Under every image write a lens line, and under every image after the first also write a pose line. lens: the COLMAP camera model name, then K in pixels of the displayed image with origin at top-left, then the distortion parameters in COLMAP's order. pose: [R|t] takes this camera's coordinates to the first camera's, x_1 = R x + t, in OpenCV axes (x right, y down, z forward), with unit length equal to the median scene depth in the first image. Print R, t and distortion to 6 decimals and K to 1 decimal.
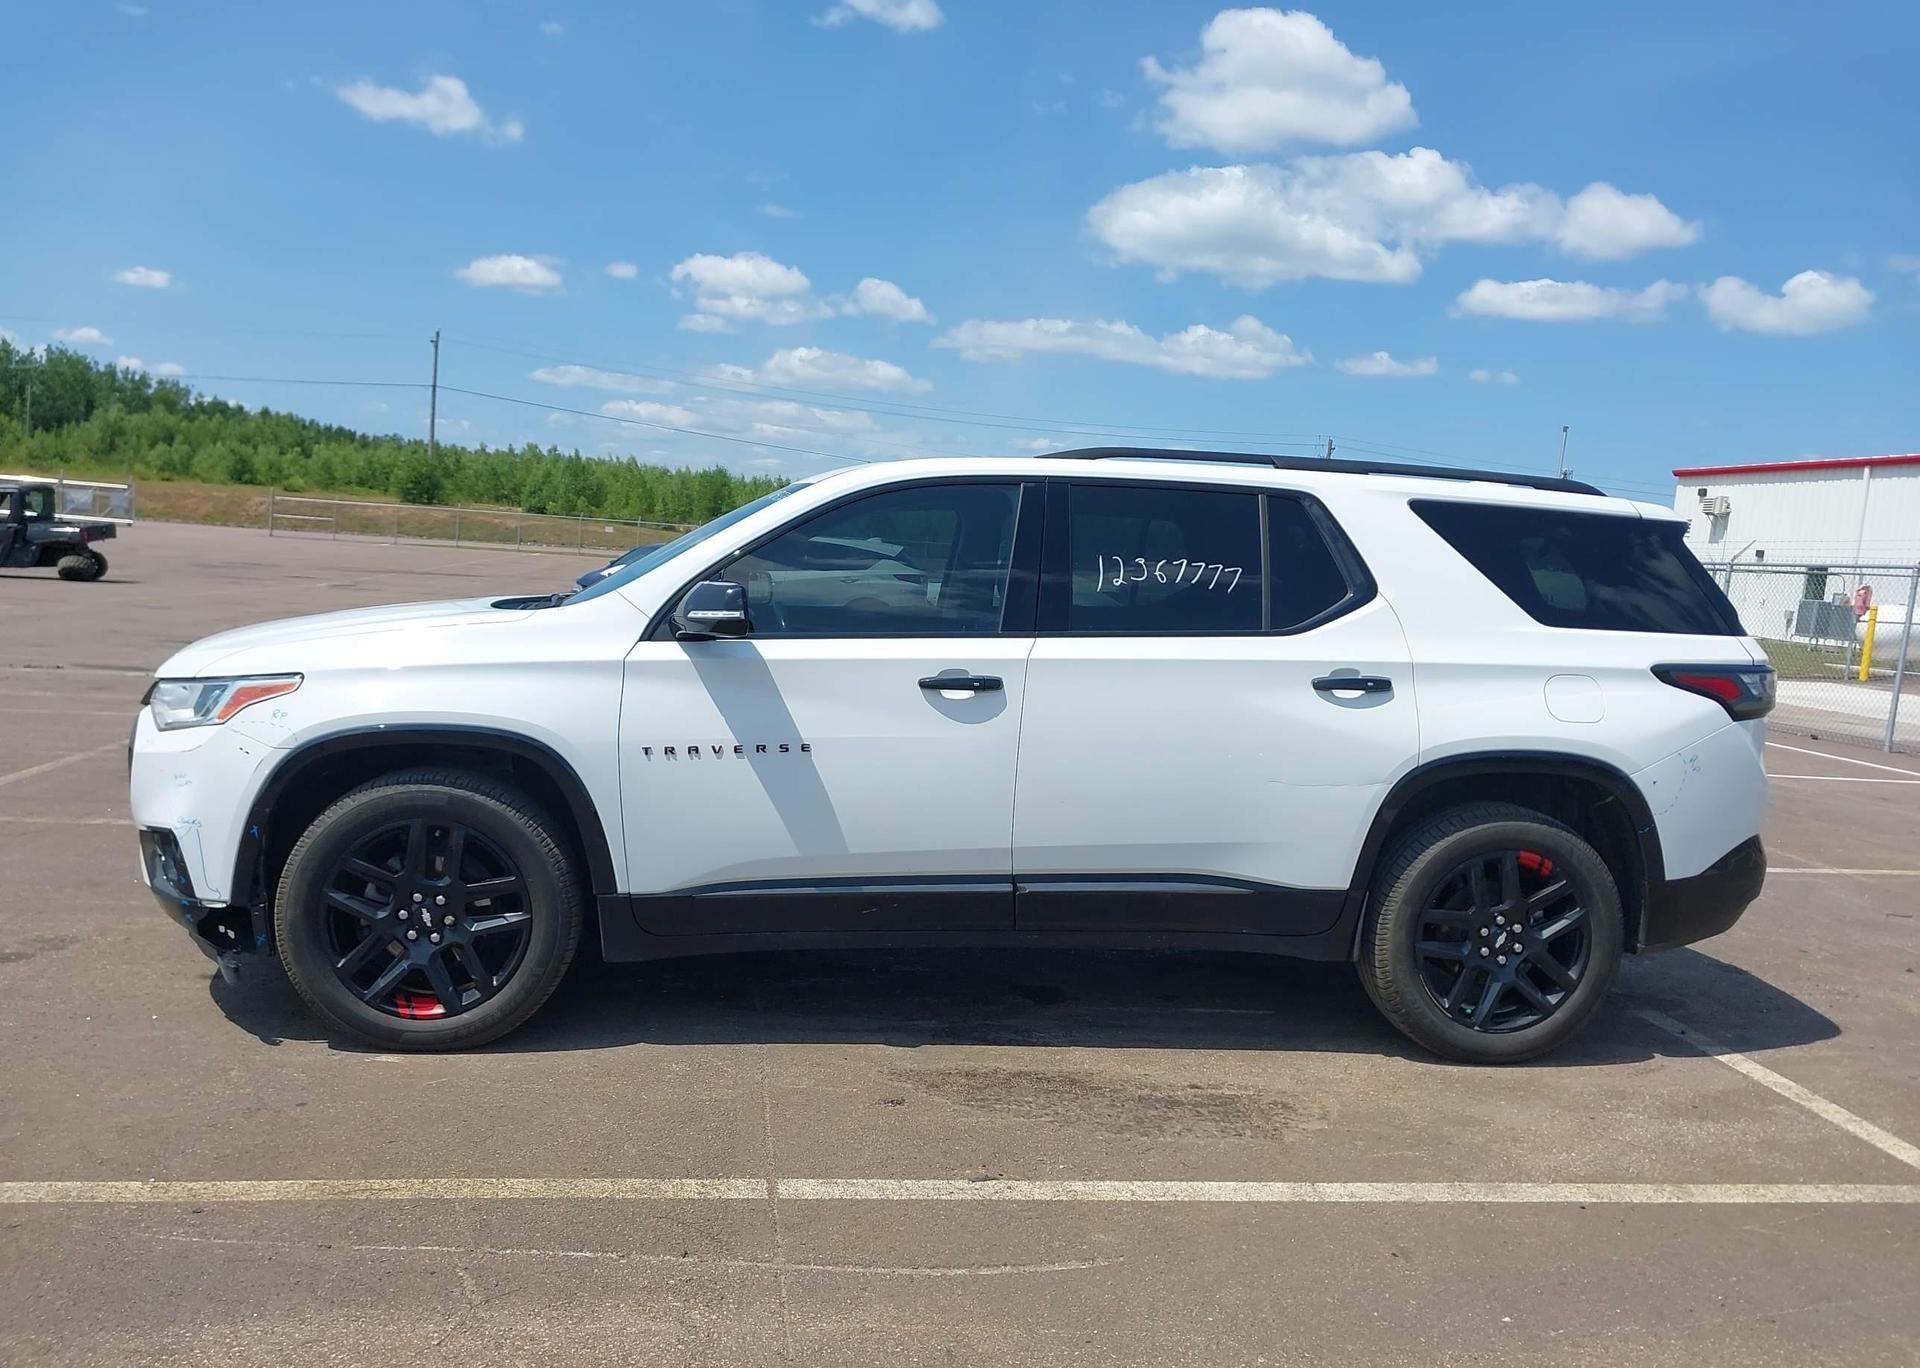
lens RADIAL K [[1499.7, 0, 977.2], [0, 1499.7, 686.7], [0, 0, 1]] dist [0.064198, -0.088296]
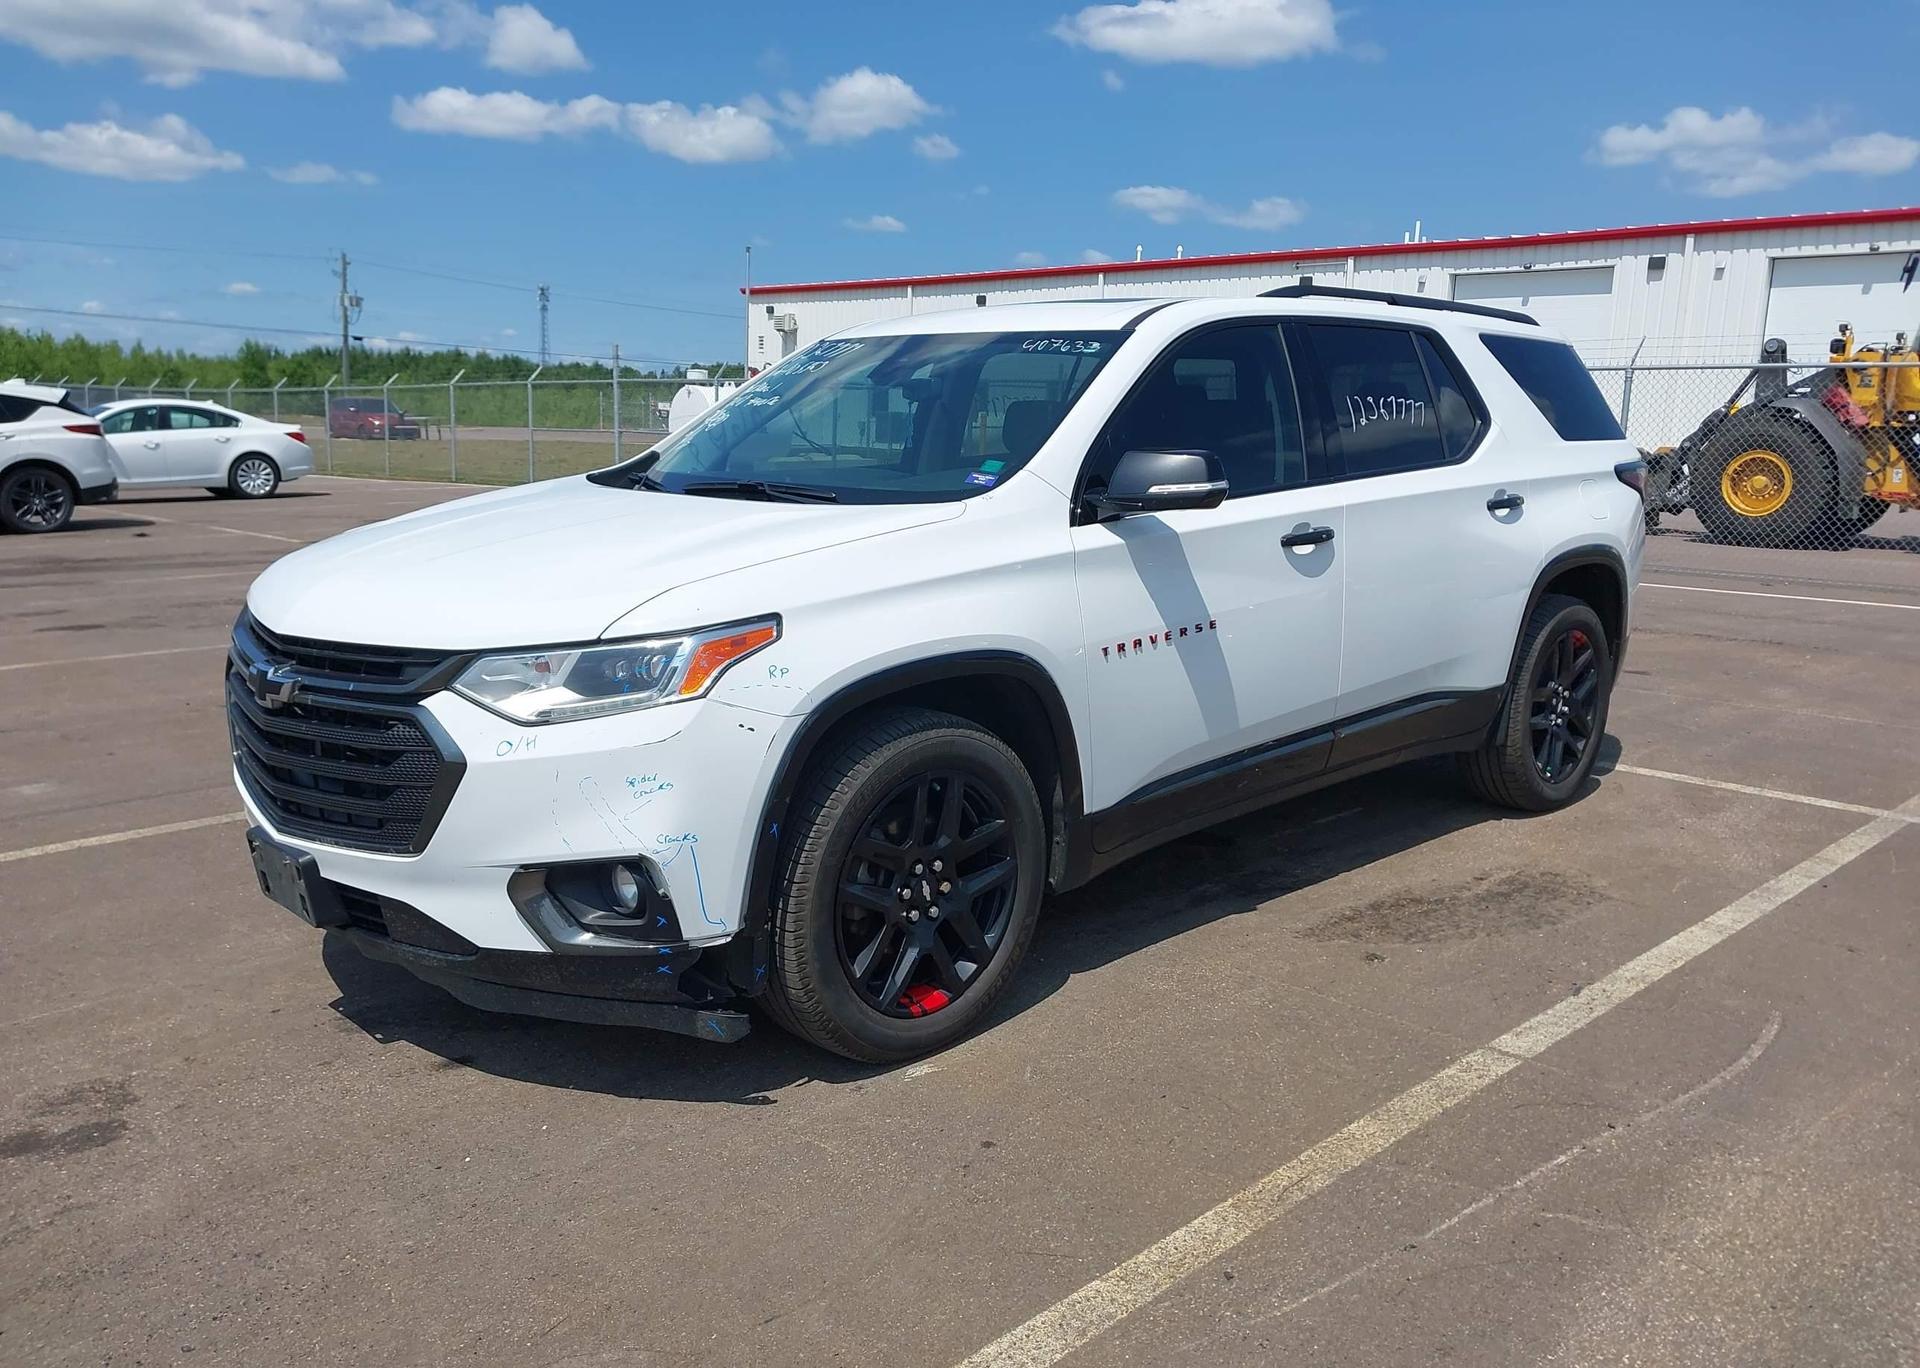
lens RADIAL K [[1473.1, 0, 960.0], [0, 1473.1, 684.0], [0, 0, 1]] dist [0.127598, -0.222964]
pose [[0.809047, -0.158695, 0.565914, -0.731710], [0.091132, 0.985085, 0.145955, -0.068078], [-0.580635, -0.066511, 0.811443, 0.323529]]
